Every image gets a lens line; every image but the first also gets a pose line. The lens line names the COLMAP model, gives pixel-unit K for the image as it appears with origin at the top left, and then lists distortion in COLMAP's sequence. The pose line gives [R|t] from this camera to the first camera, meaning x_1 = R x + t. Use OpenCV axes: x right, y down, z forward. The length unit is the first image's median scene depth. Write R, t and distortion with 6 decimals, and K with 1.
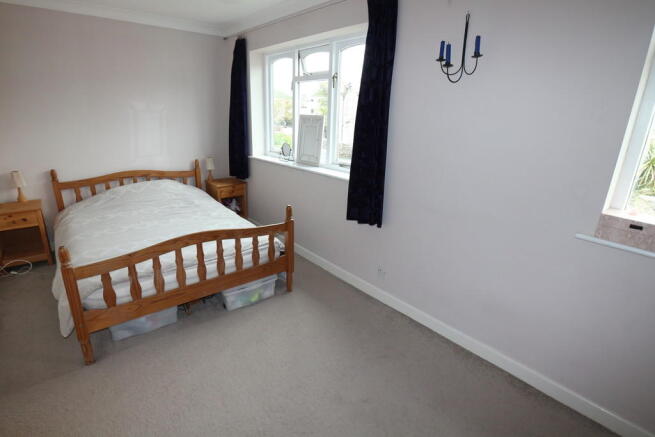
lens RADIAL K [[325.8, 0, 327.5], [0, 325.8, 218.5], [0, 0, 1]] dist [-0.064060, 0.018123]
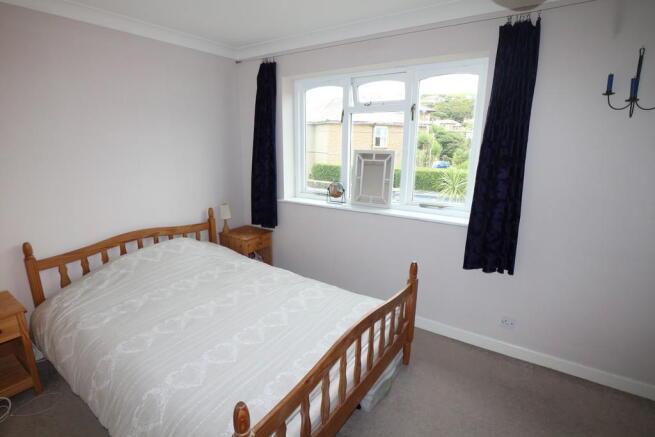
lens RADIAL K [[325.8, 0, 327.5], [0, 325.8, 218.5], [0, 0, 1]] dist [-0.064060, 0.018123]
pose [[0.965037, -0.087438, 0.247101, -0.384617], [0.105877, 0.992424, -0.062322, -0.090205], [-0.239779, 0.086306, 0.966984, 0.187646]]
